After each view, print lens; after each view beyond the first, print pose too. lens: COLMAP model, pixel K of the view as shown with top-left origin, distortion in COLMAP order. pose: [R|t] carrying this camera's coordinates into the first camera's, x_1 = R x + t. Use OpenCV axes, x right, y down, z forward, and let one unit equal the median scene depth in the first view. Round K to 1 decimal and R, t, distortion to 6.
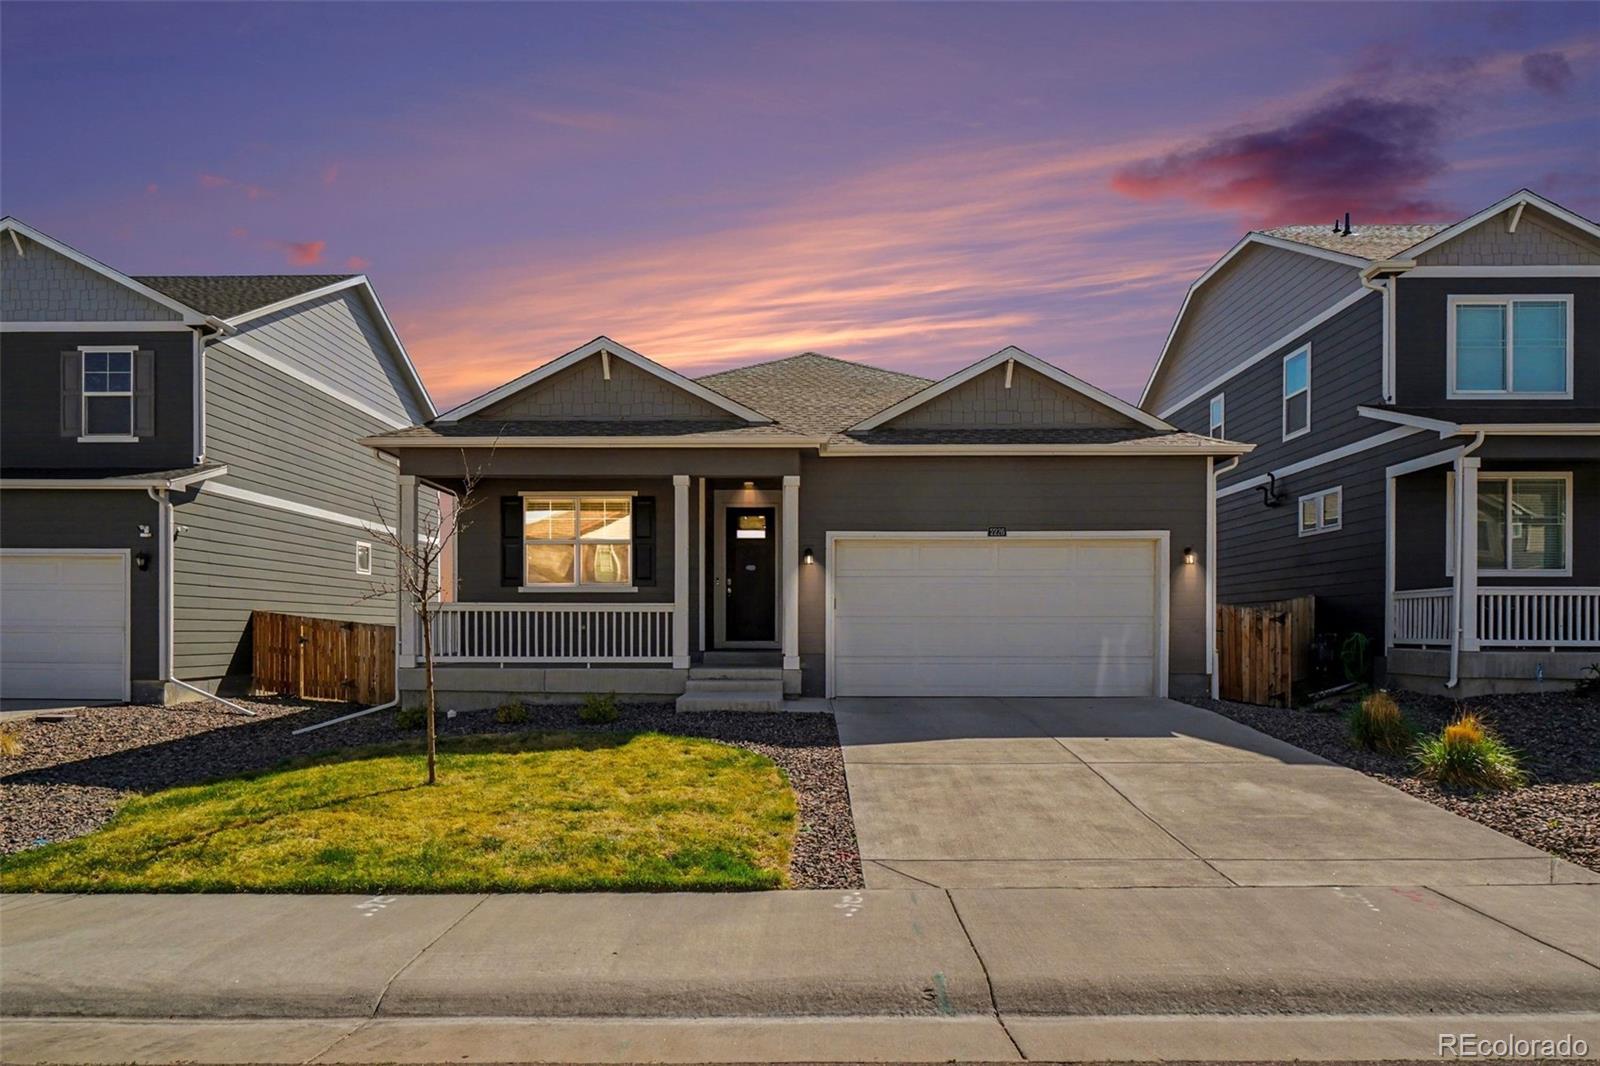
lens RADIAL K [[909.9, 0, 800.1], [0, 909.9, 643.4], [0, 0, 1]] dist [0.001866, 0.000027]
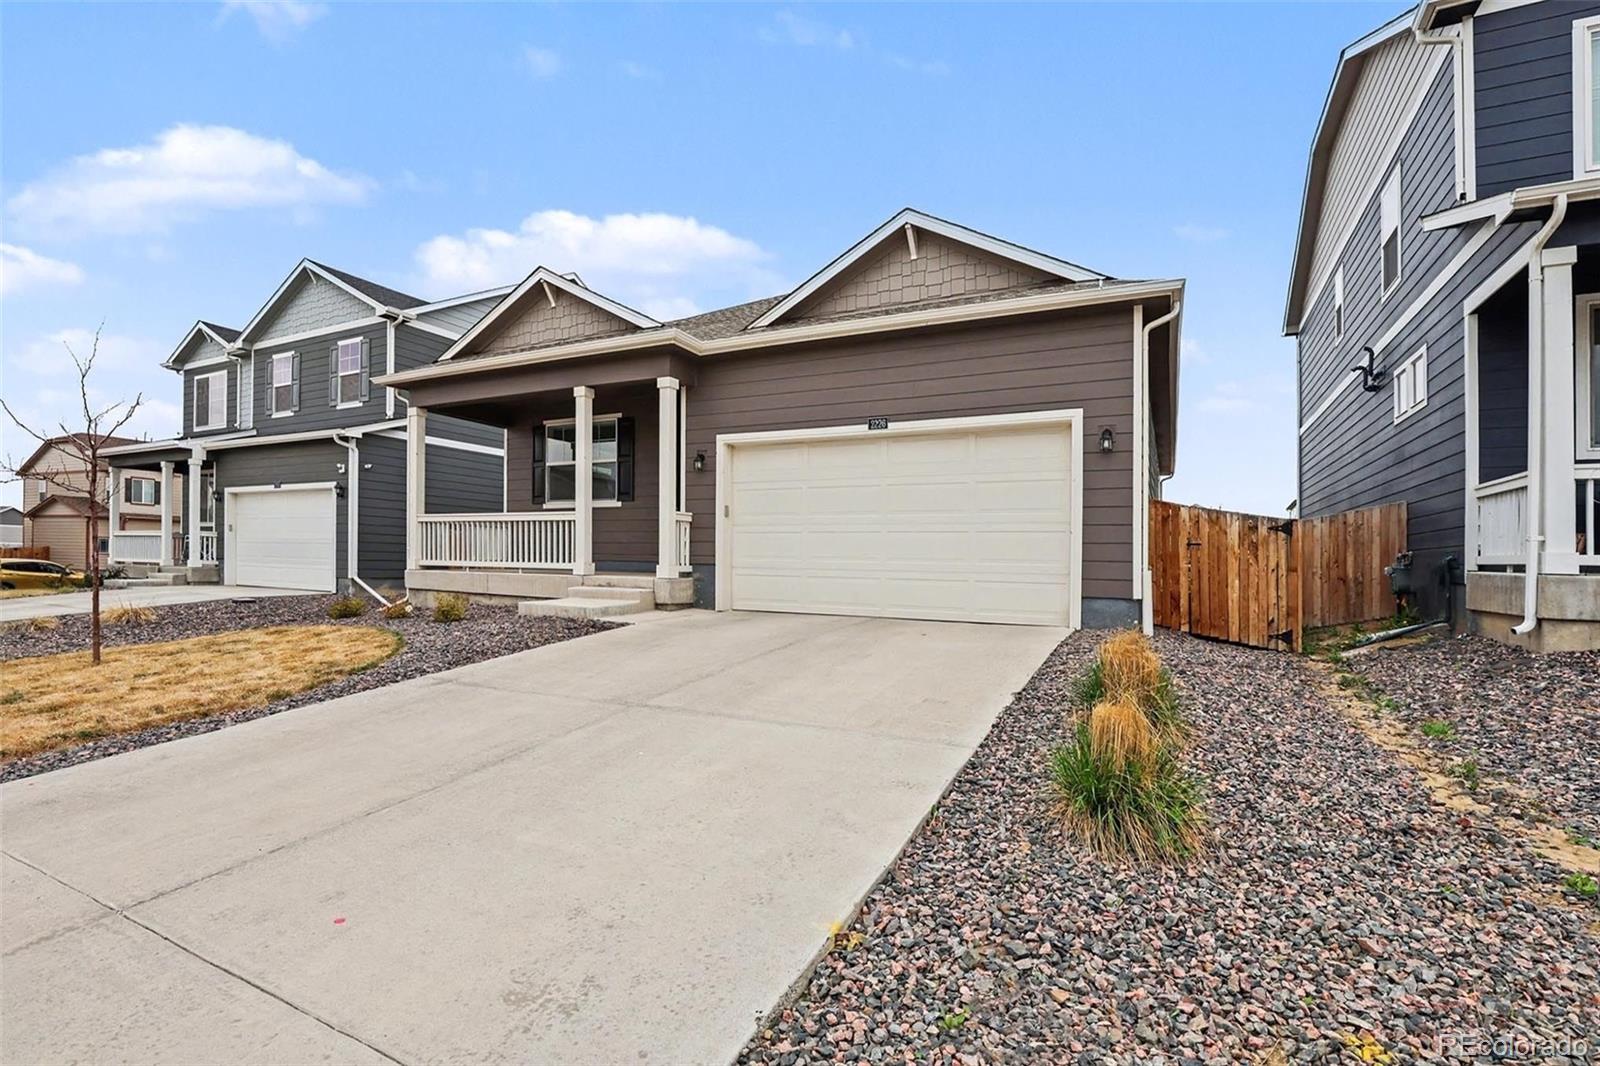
lens RADIAL K [[729.0, 0, 805.0], [0, 729.0, 562.9], [0, 0, 1]] dist [-0.023683, 0.000312]
pose [[0.917964, 0.018222, -0.396246, 0.423477], [-0.023674, 0.999680, -0.008870, 0.015330], [0.395957, 0.017523, 0.918102, 0.344149]]
